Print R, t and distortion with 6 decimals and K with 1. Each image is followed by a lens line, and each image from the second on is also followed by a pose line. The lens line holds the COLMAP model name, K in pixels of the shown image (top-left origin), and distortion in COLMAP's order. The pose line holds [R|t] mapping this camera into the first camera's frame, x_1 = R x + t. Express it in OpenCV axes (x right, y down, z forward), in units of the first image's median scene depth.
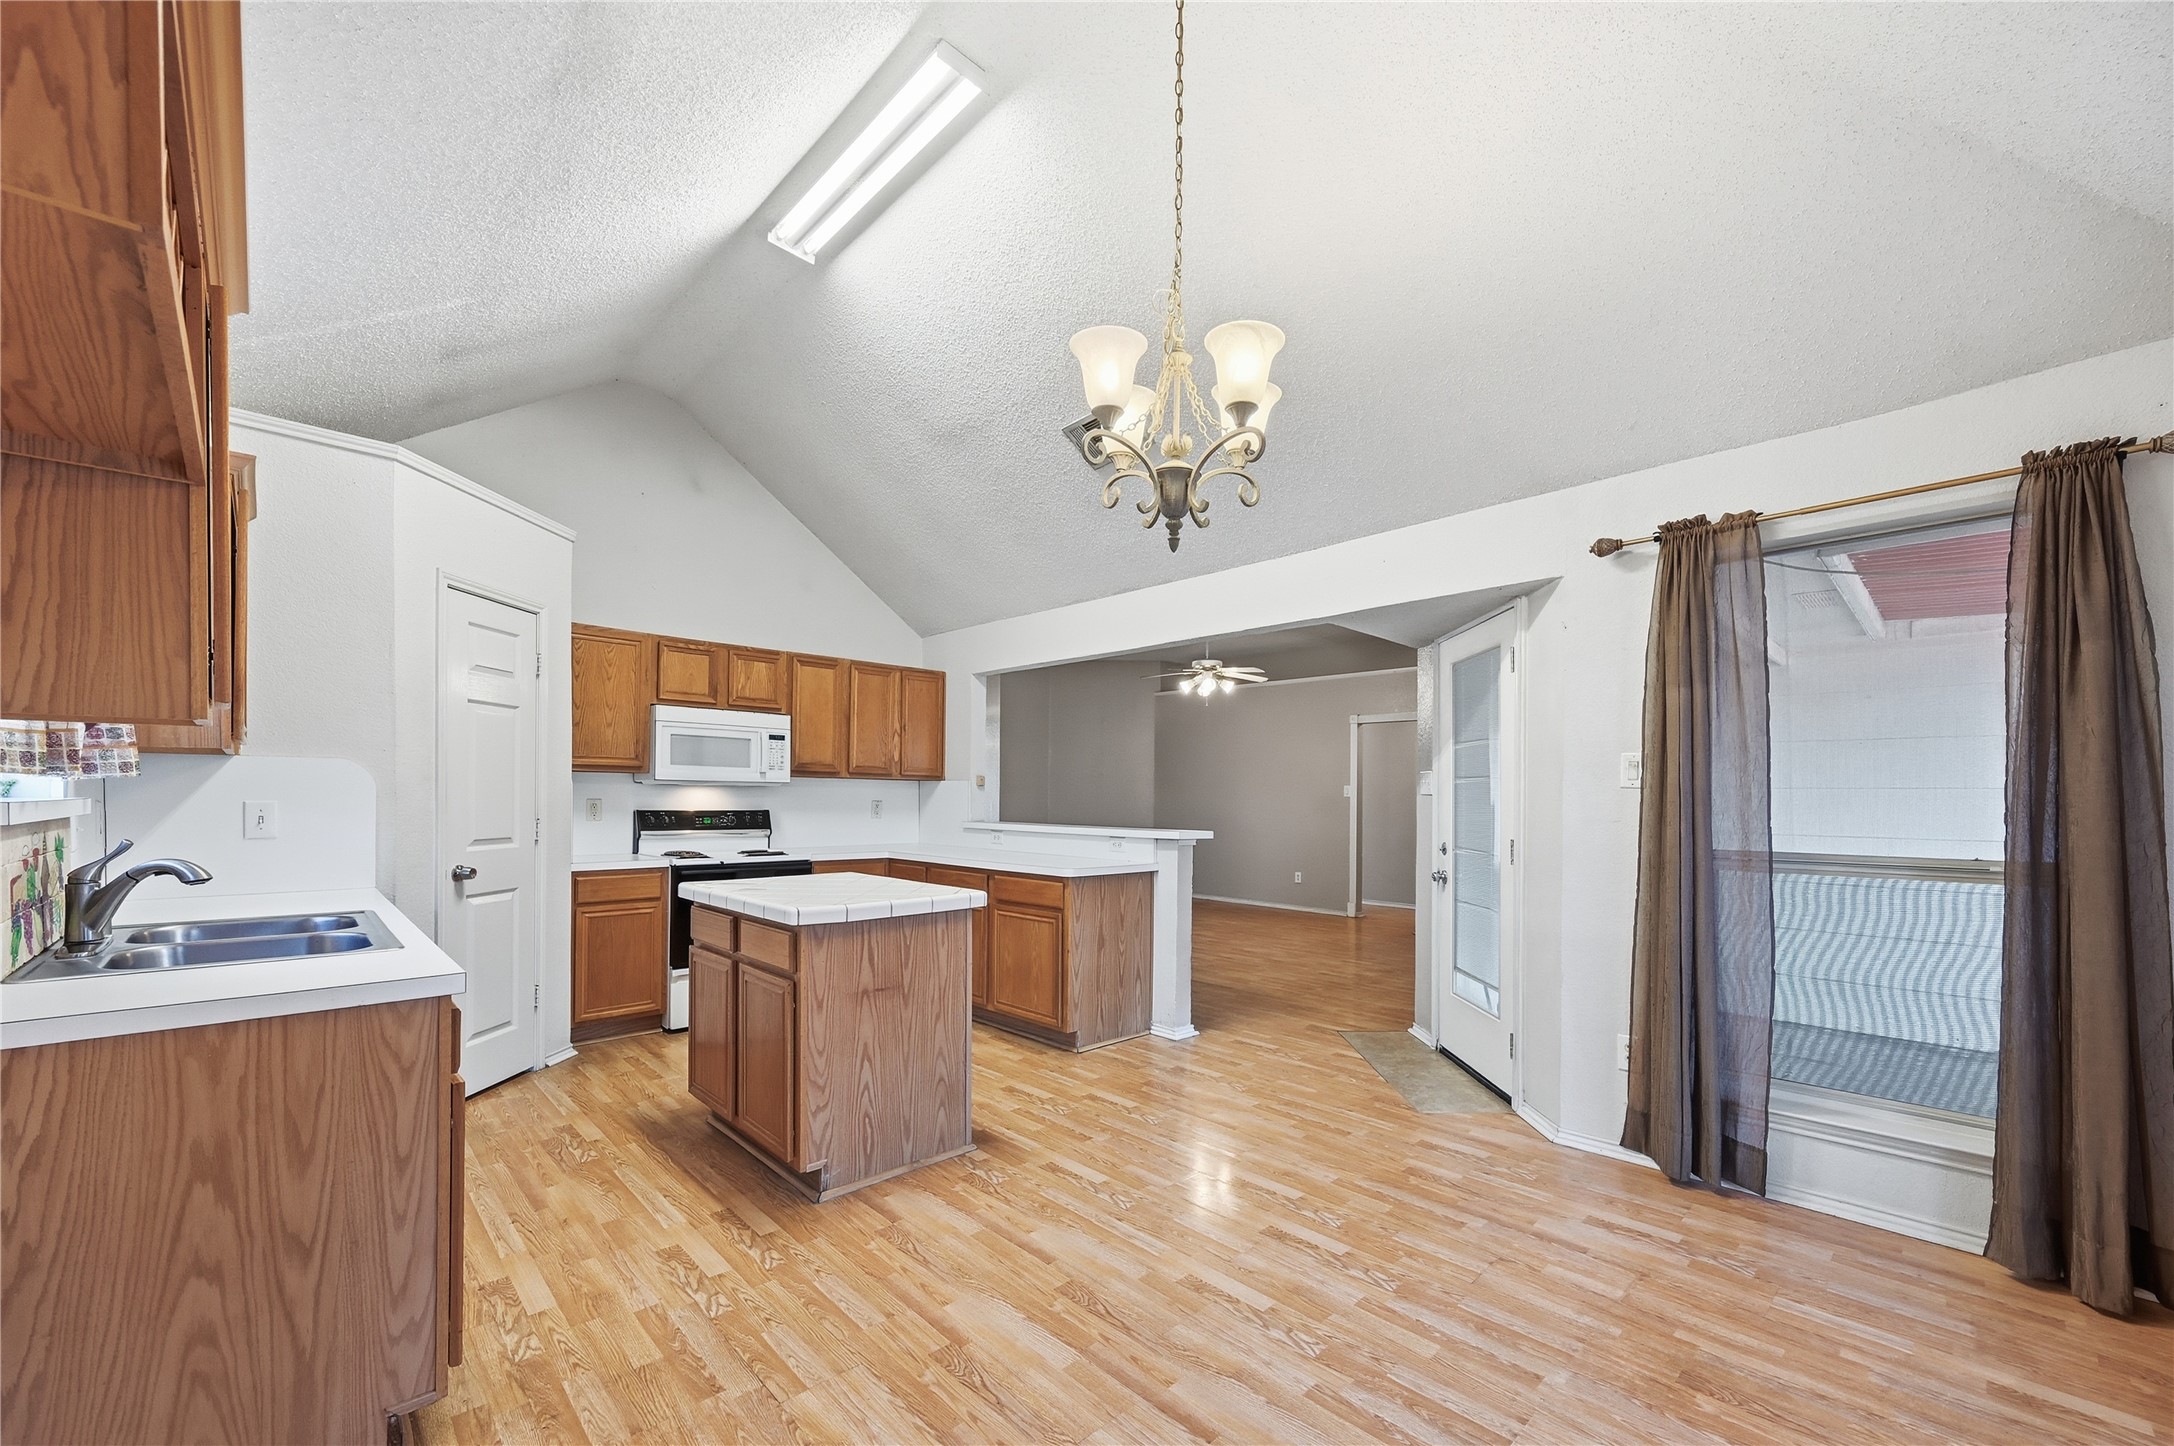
lens RADIAL K [[867.4, 0, 1095.9], [0, 867.4, 800.5], [0, 0, 1]] dist [0.001446, -0.000153]
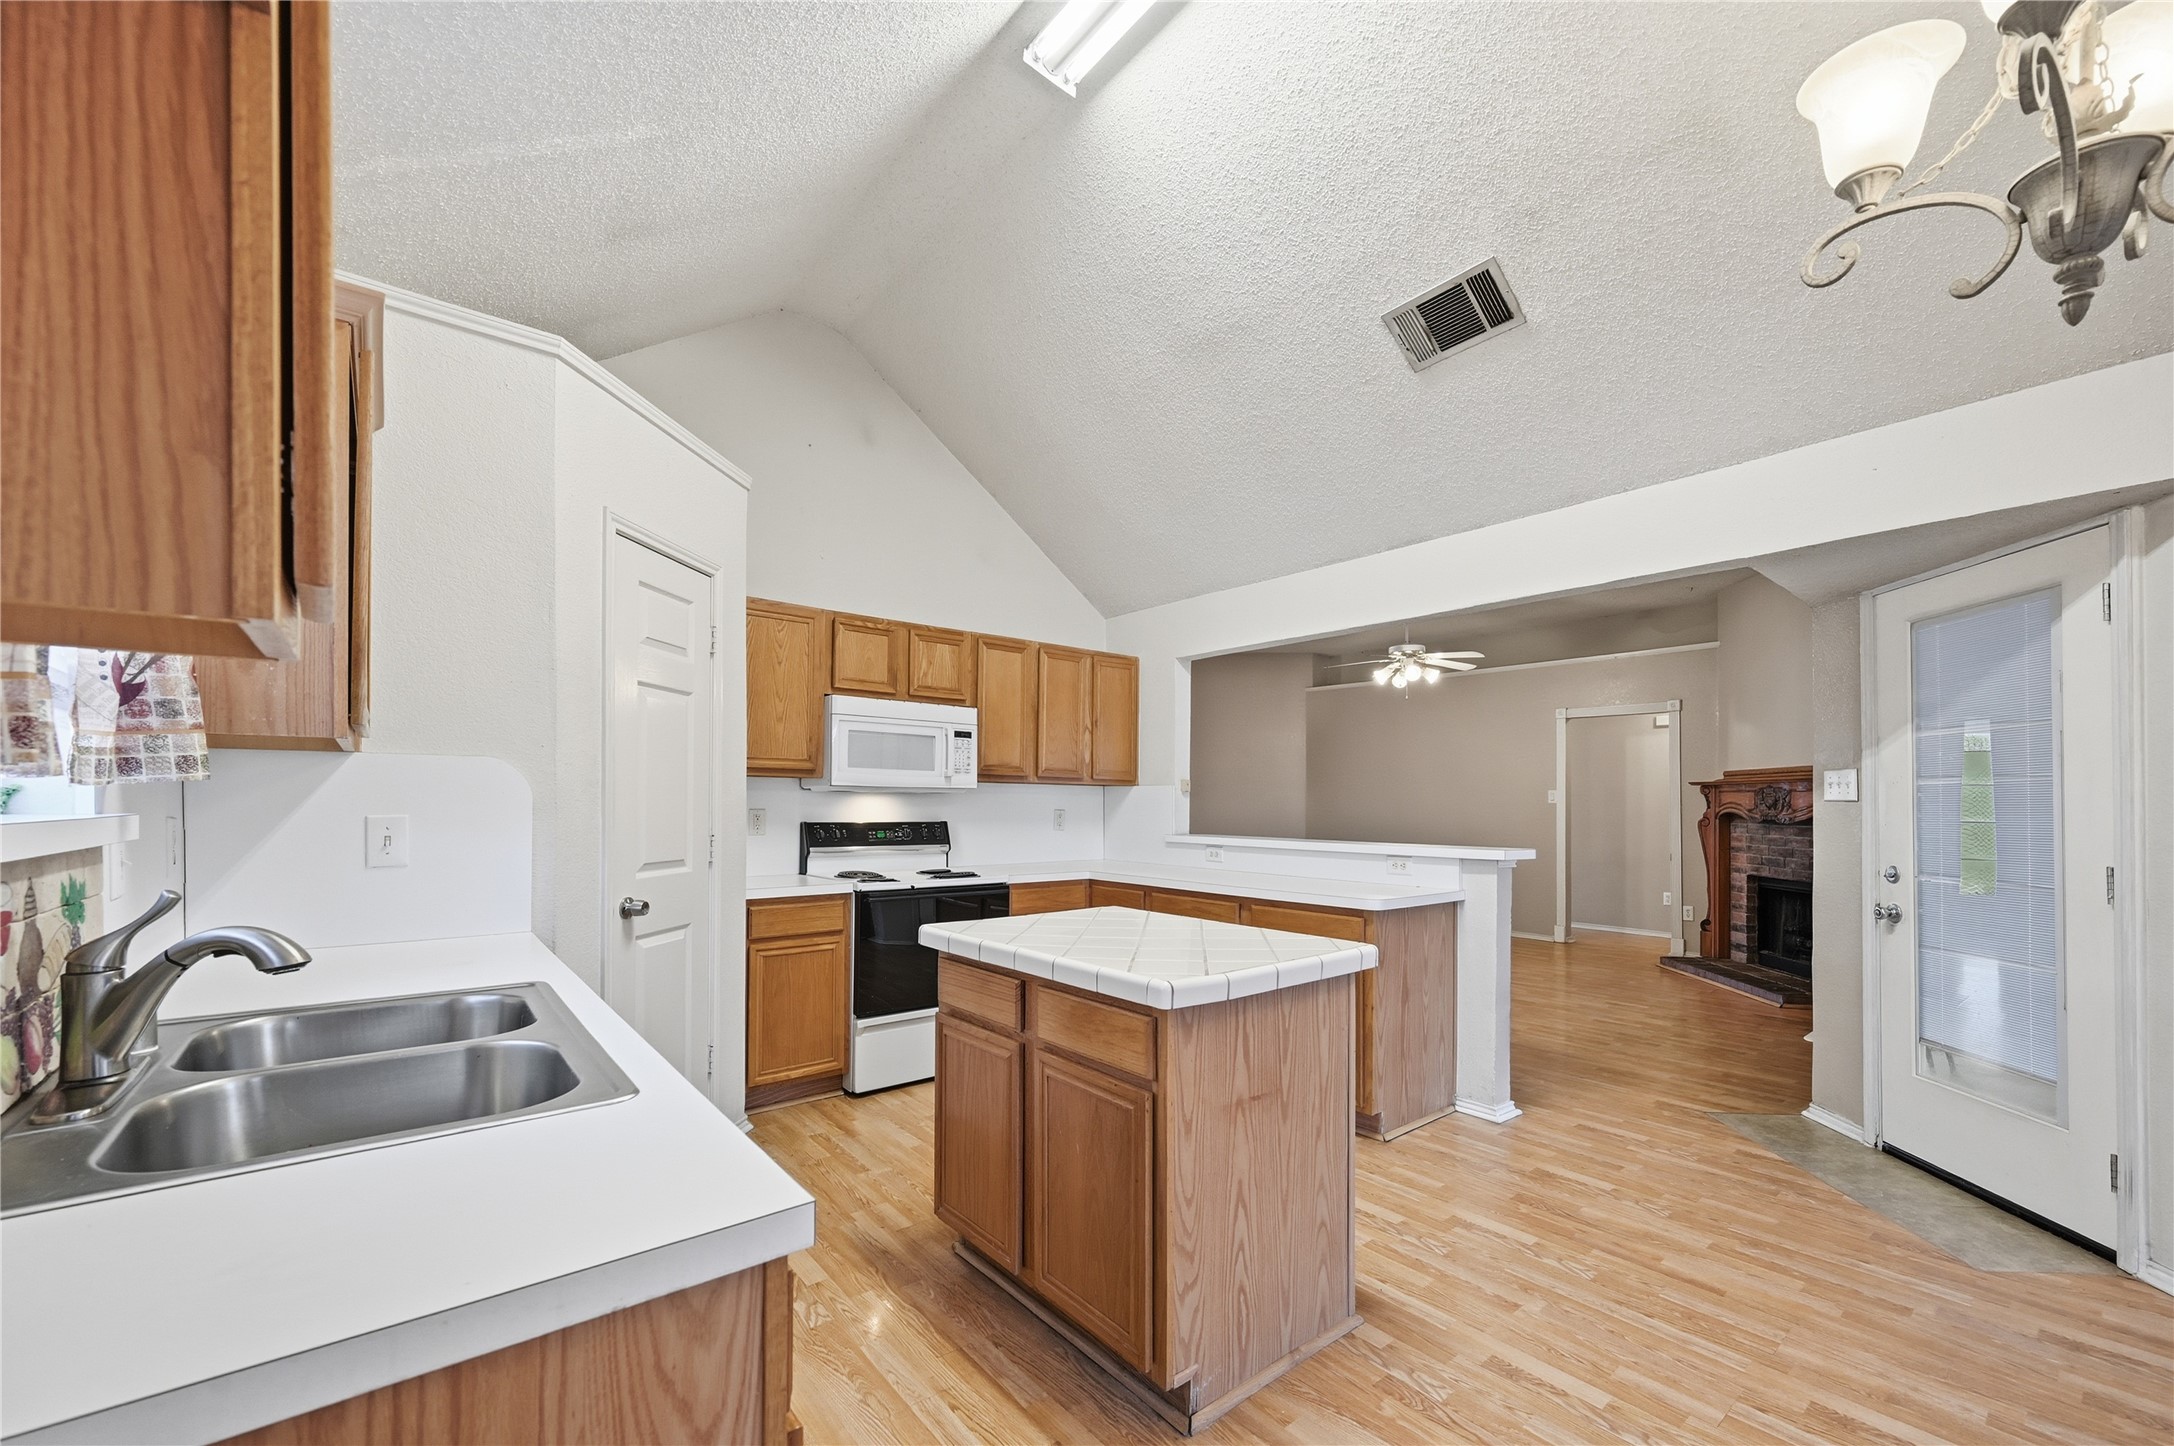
lens RADIAL K [[867.4, 0, 1095.1], [0, 867.4, 801.2], [0, 0, 1]] dist [0.001446, -0.000153]
pose [[0.996928, -0.003232, -0.078256, -0.257704], [0.002721, 0.999974, -0.006642, -0.004009], [0.078275, 0.006409, 0.996911, 0.263800]]
